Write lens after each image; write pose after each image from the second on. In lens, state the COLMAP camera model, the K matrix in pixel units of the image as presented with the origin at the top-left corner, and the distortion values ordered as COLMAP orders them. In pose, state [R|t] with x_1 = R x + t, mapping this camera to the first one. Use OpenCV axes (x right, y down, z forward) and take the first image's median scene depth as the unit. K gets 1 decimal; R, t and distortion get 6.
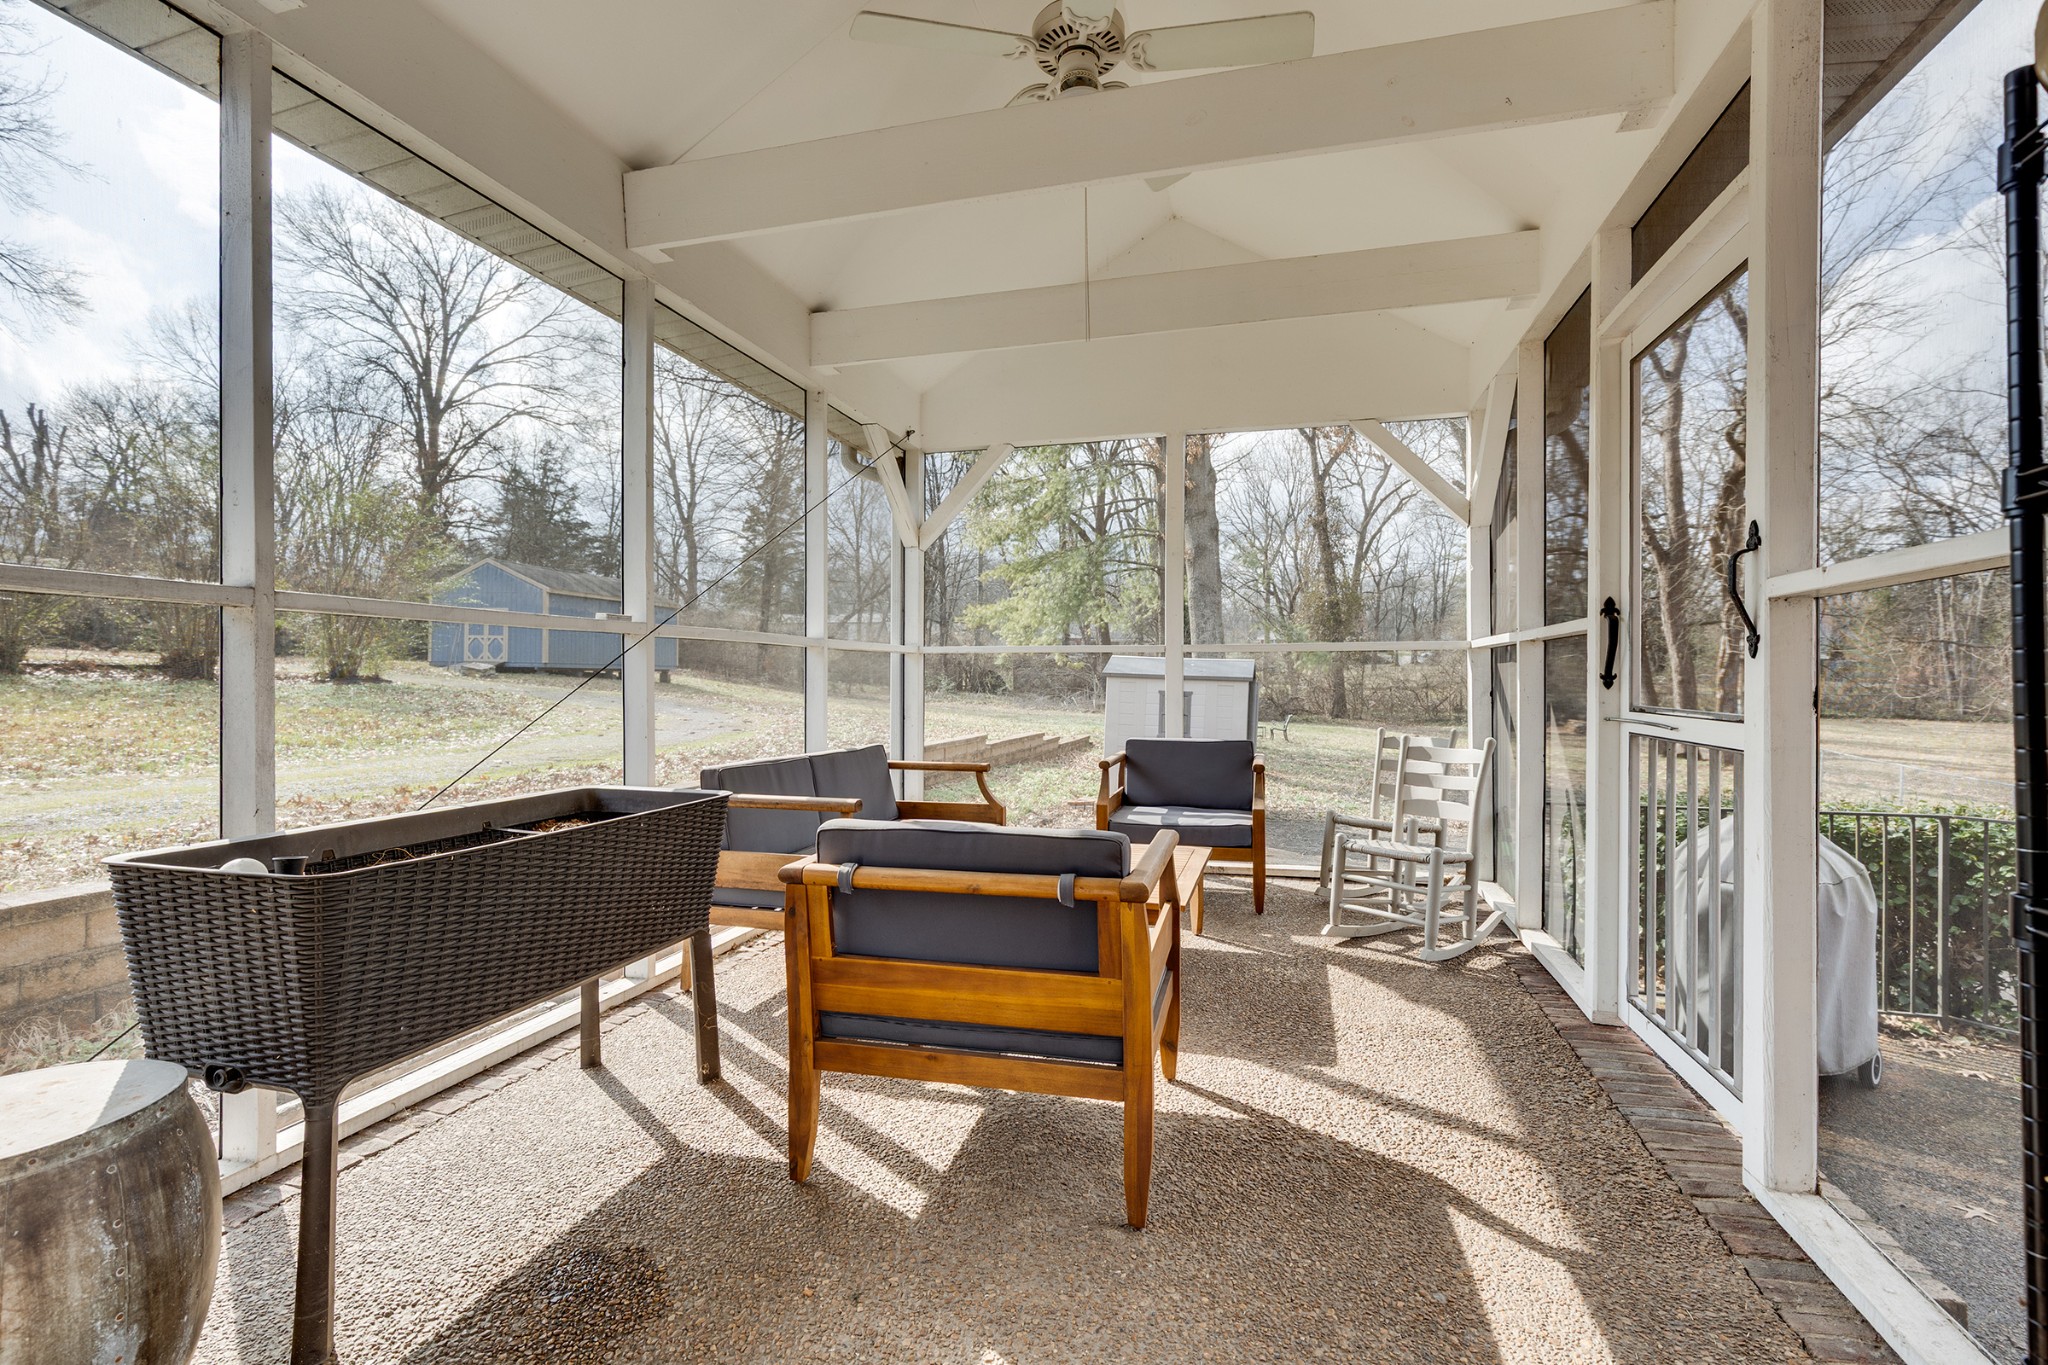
lens RADIAL K [[940.0, 0, 1024.0], [0, 940.0, 682.5], [0, 0, 1]] dist [0.003157, -0.000365]
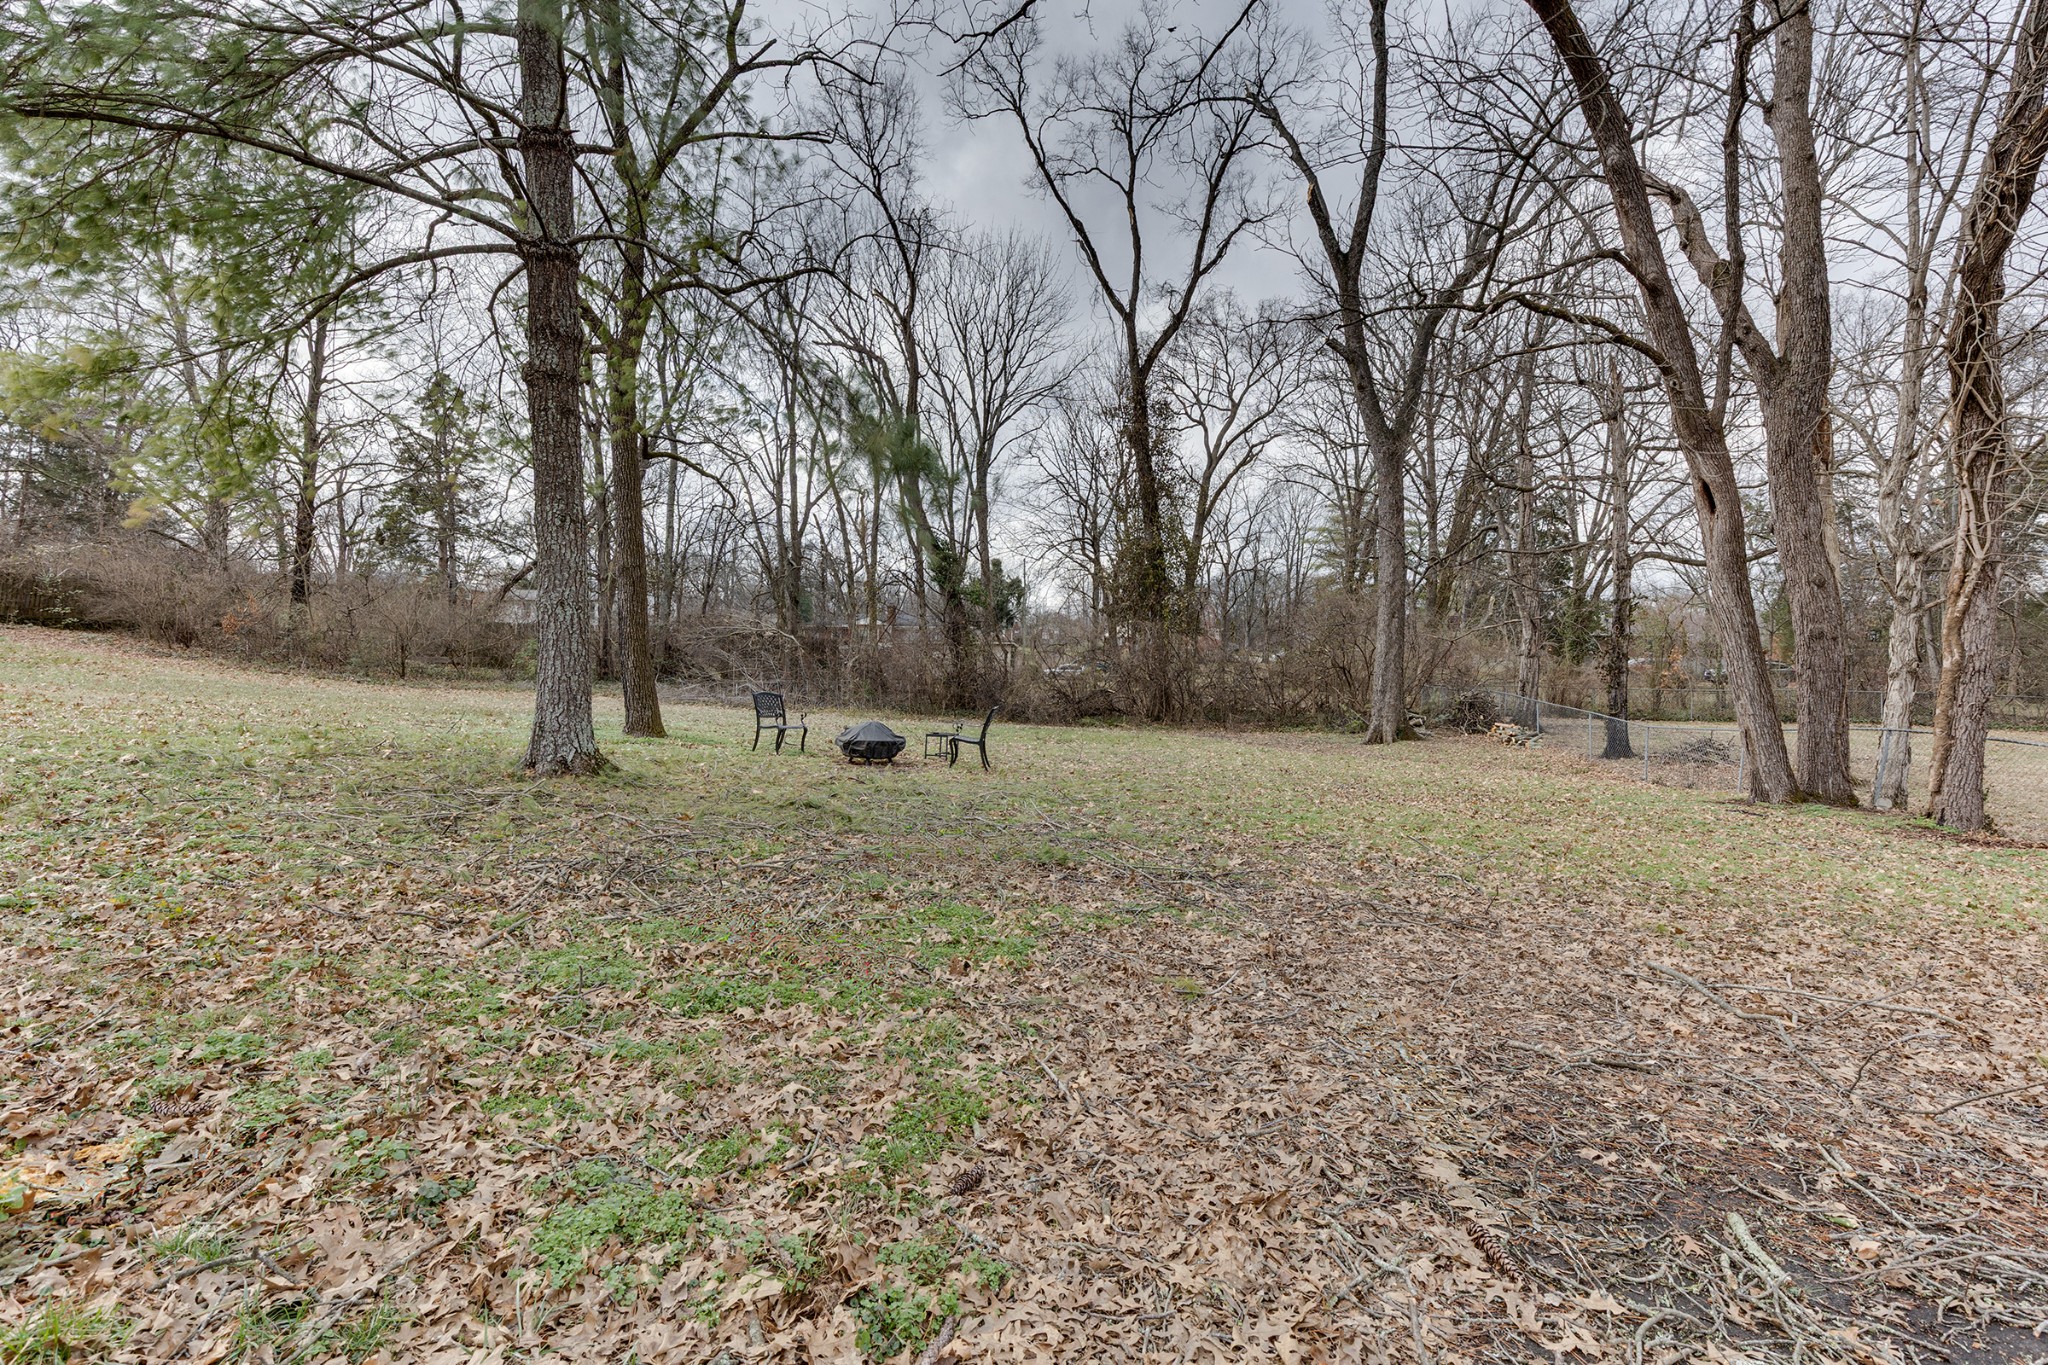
lens RADIAL K [[940.0, 0, 1024.0], [0, 940.0, 682.5], [0, 0, 1]] dist [0.003157, -0.000365]
pose [[0.989874, 0.003918, 0.141896, 0.100095], [-0.002794, 0.999963, -0.008120, 0.011535], [-0.141923, 0.007642, 0.989848, 0.246646]]
